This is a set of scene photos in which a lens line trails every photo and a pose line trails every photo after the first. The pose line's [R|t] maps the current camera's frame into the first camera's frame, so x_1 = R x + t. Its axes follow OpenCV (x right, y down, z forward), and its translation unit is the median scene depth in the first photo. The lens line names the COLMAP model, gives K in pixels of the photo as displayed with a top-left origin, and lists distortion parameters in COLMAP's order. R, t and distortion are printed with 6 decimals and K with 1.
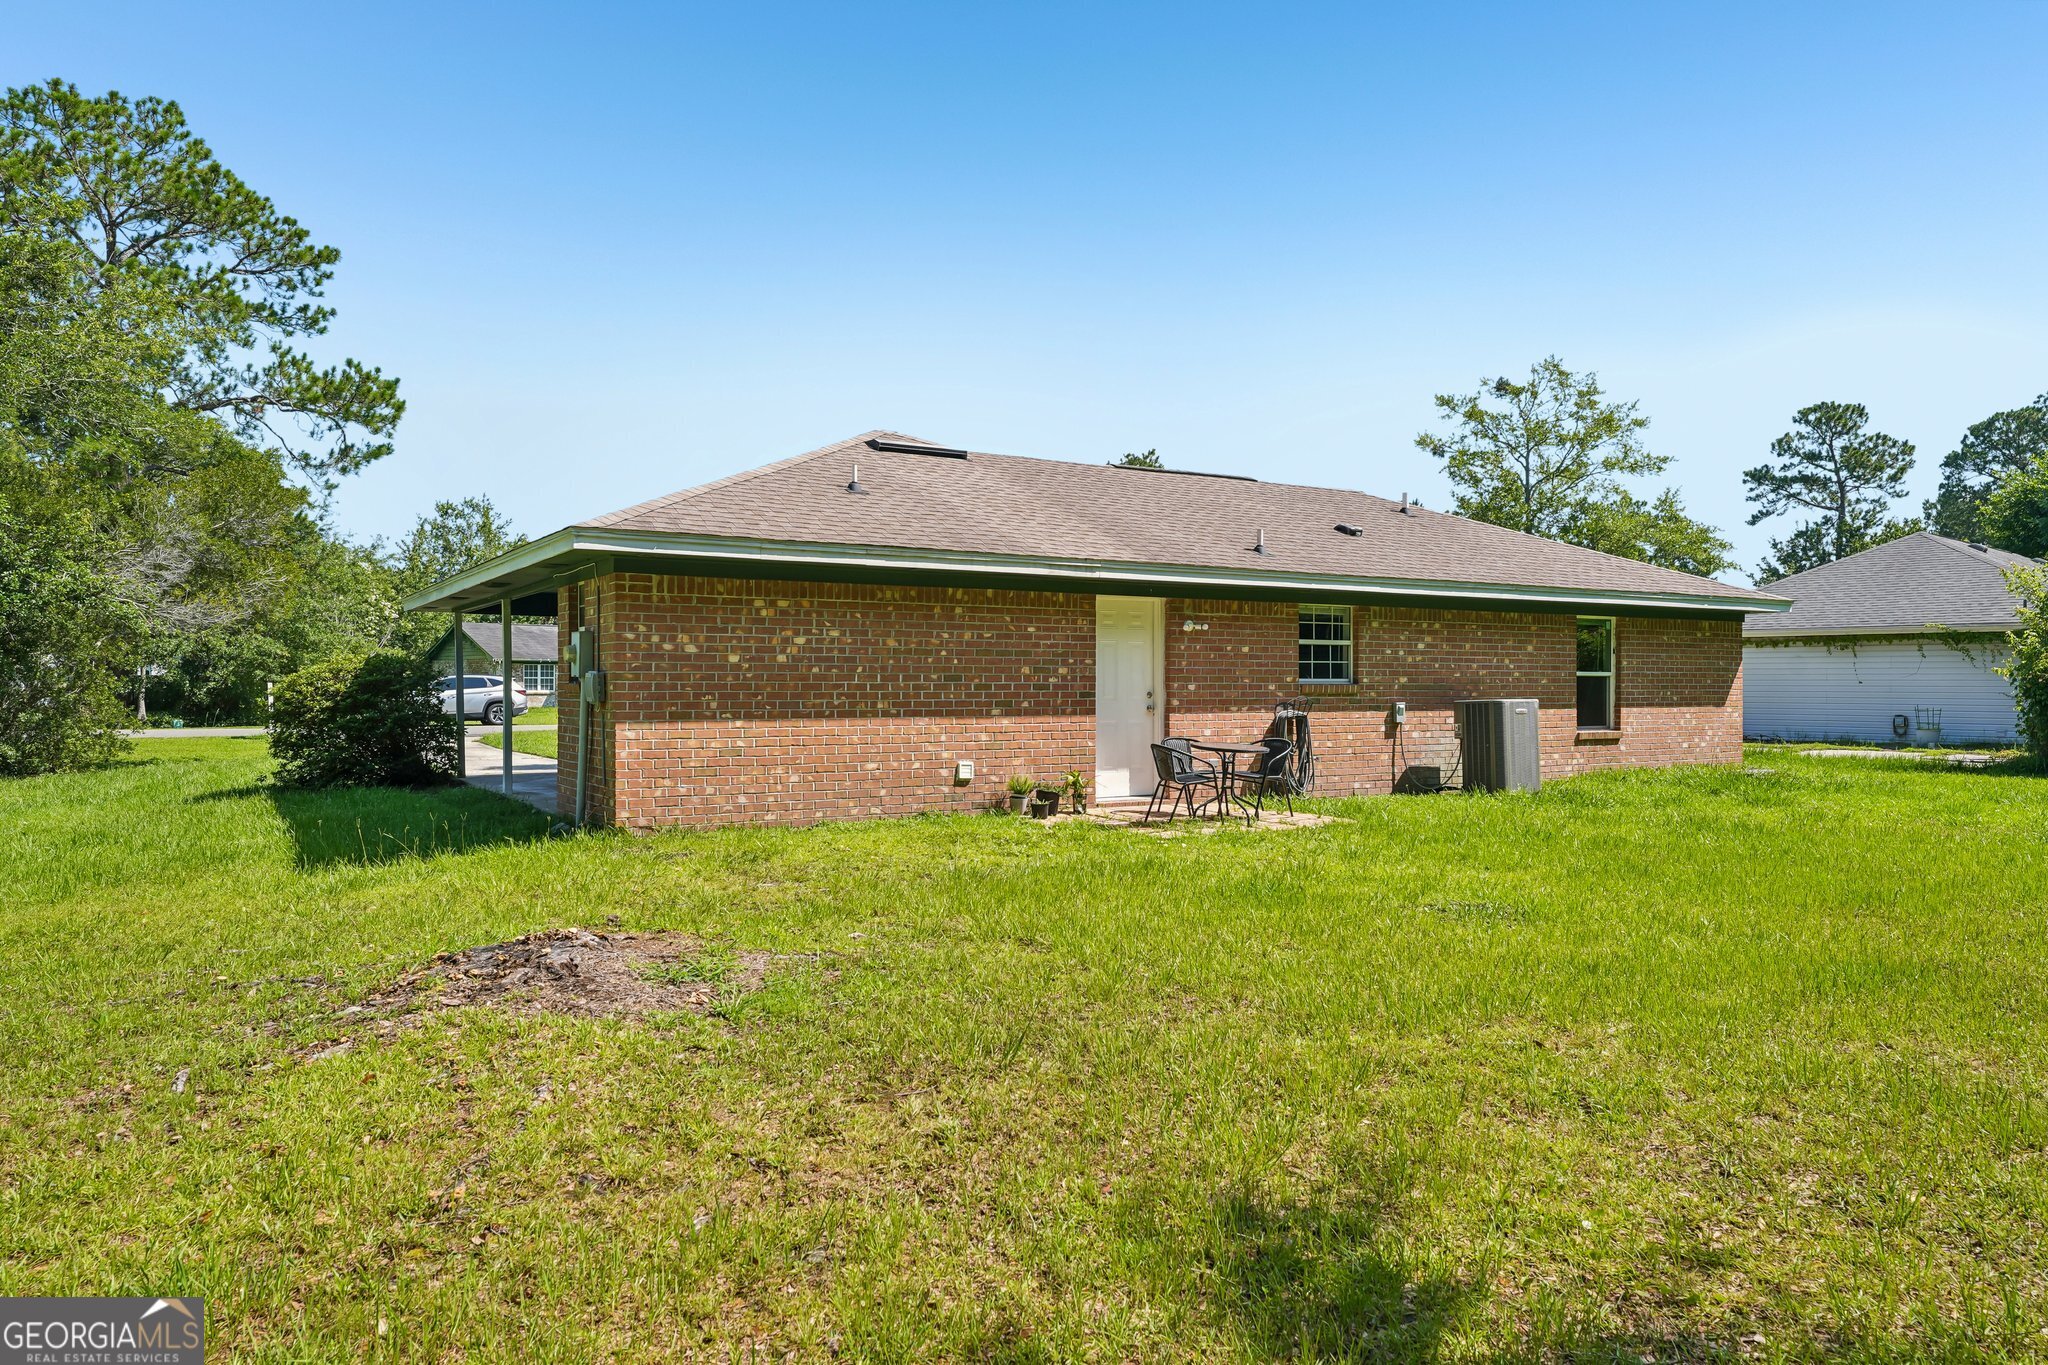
lens RADIAL K [[1329.6, 0, 1024.0], [0, 1329.6, 682.5], [0, 0, 1]] dist [0.027546, -0.000720]
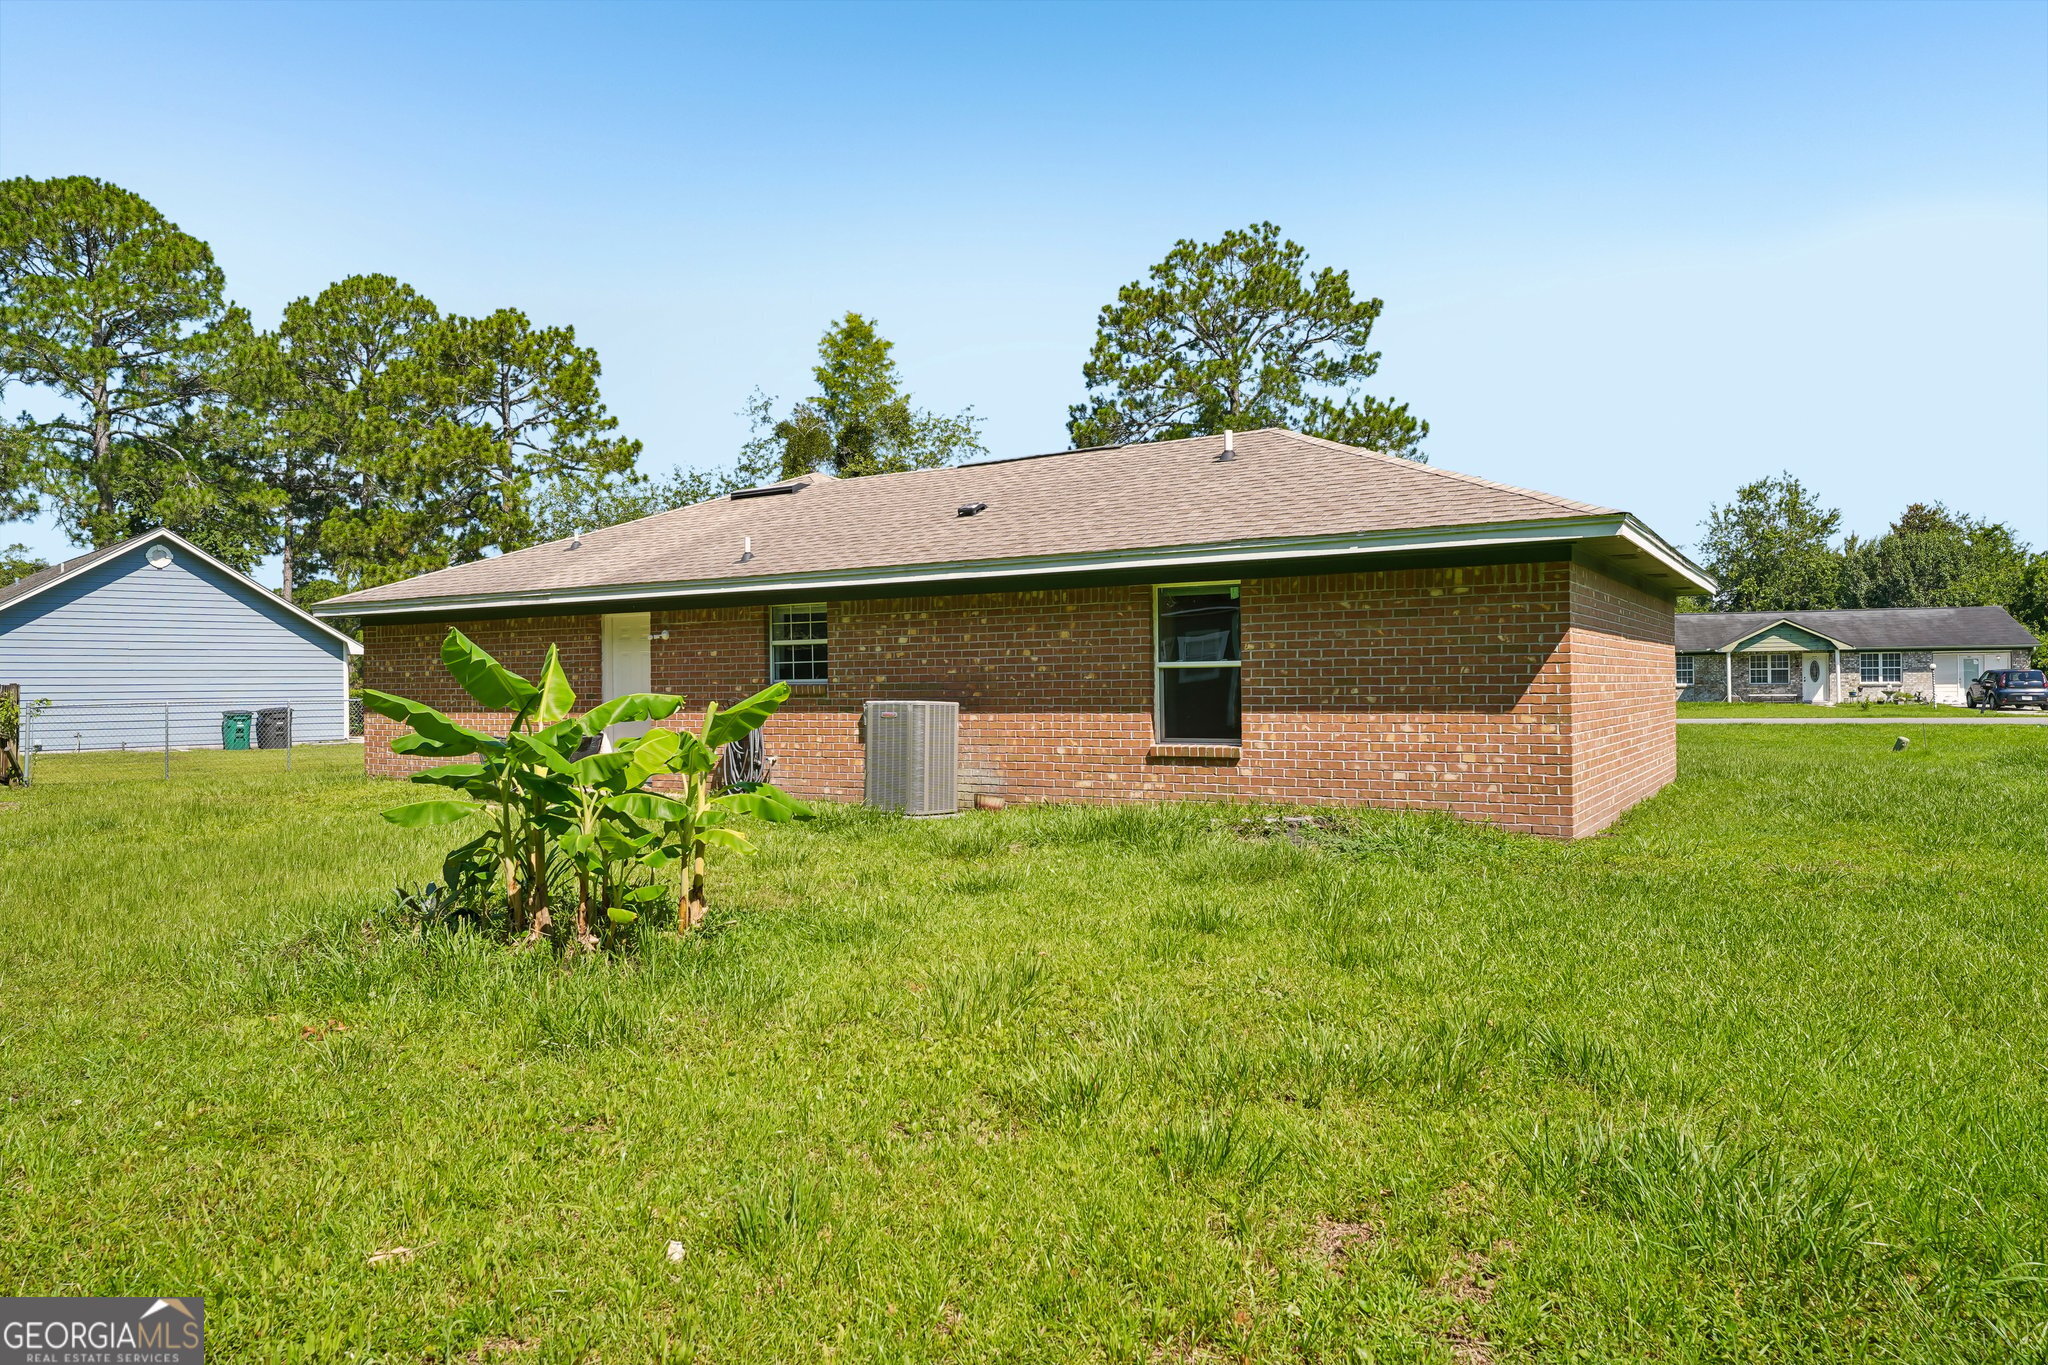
lens RADIAL K [[1329.6, 0, 1024.0], [0, 1329.6, 682.5], [0, 0, 1]] dist [0.027546, -0.000720]
pose [[0.459857, -0.008451, -0.887953, 1.132097], [0.013615, 0.999904, -0.002466, 0.004111], [0.887889, -0.010955, 0.459928, 0.670393]]
